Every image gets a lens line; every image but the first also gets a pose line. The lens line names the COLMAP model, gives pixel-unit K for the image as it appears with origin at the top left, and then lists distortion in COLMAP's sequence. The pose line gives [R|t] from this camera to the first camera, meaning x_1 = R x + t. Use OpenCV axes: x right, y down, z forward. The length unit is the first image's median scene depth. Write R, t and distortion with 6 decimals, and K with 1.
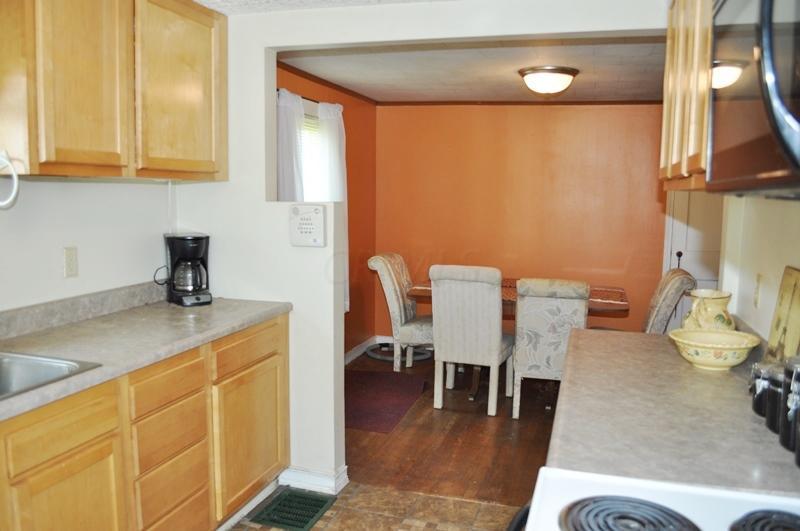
lens RADIAL K [[627.8, 0, 401.4], [0, 627.8, 265.7], [0, 0, 1]] dist [-0.086189, 0.011642]
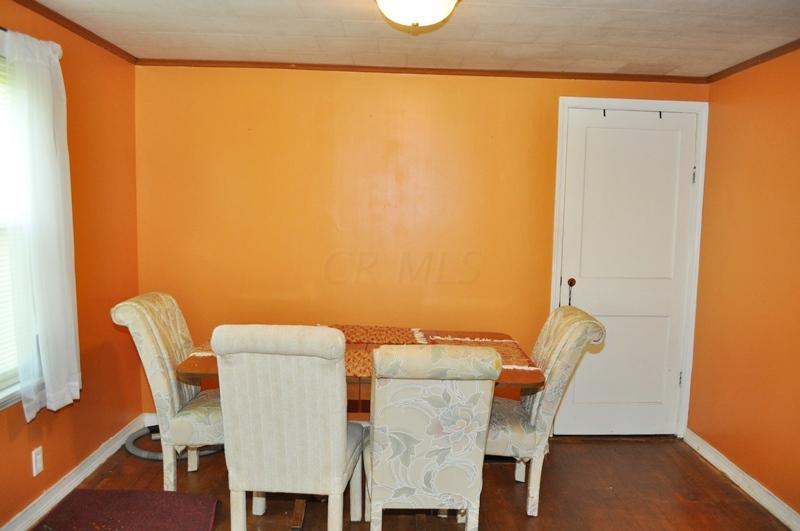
lens RADIAL K [[627.8, 0, 426.4], [0, 627.8, 274.7], [0, 0, 1]] dist [-0.086189, 0.011642]
pose [[0.941897, -0.025477, 0.334933, 0.038711], [0.026906, 0.999638, 0.000375, -0.038844], [-0.334821, 0.008658, 0.942242, 0.412404]]
